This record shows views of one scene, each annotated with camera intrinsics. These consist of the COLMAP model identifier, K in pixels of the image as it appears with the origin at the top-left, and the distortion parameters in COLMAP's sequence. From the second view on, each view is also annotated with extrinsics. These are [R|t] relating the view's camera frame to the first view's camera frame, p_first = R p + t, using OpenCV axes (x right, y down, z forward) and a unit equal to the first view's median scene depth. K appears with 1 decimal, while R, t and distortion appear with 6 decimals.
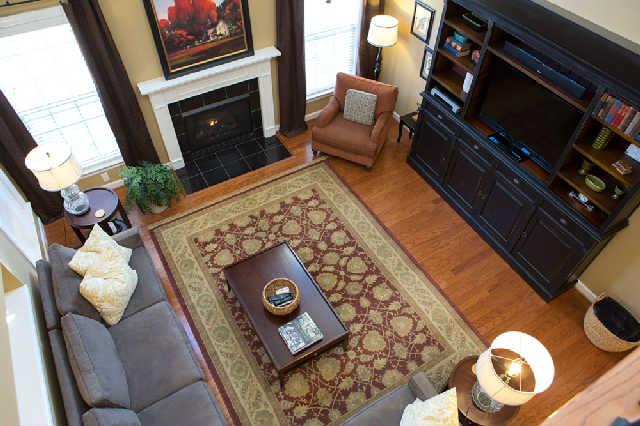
lens RADIAL K [[436.8, 0, 320.0], [0, 436.8, 213.0], [0, 0, 1]] dist [-0.012095, -0.000390]
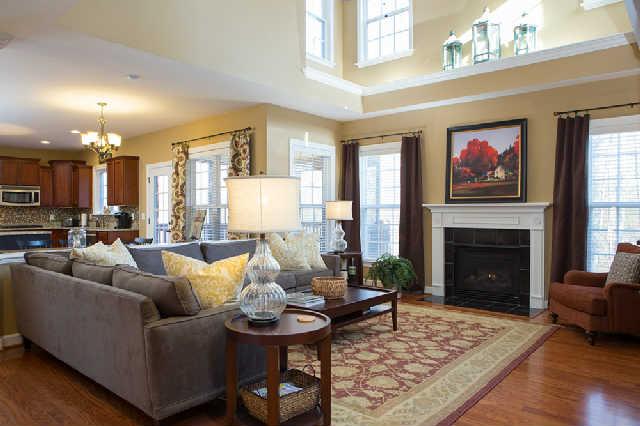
lens RADIAL K [[436.8, 0, 320.0], [0, 436.8, 213.0], [0, 0, 1]] dist [-0.012095, -0.000390]
pose [[0.324584, -0.007775, -0.945825, 0.734912], [-0.724730, 0.640518, -0.253975, 0.302409], [0.607793, 0.767904, 0.202267, 0.541765]]
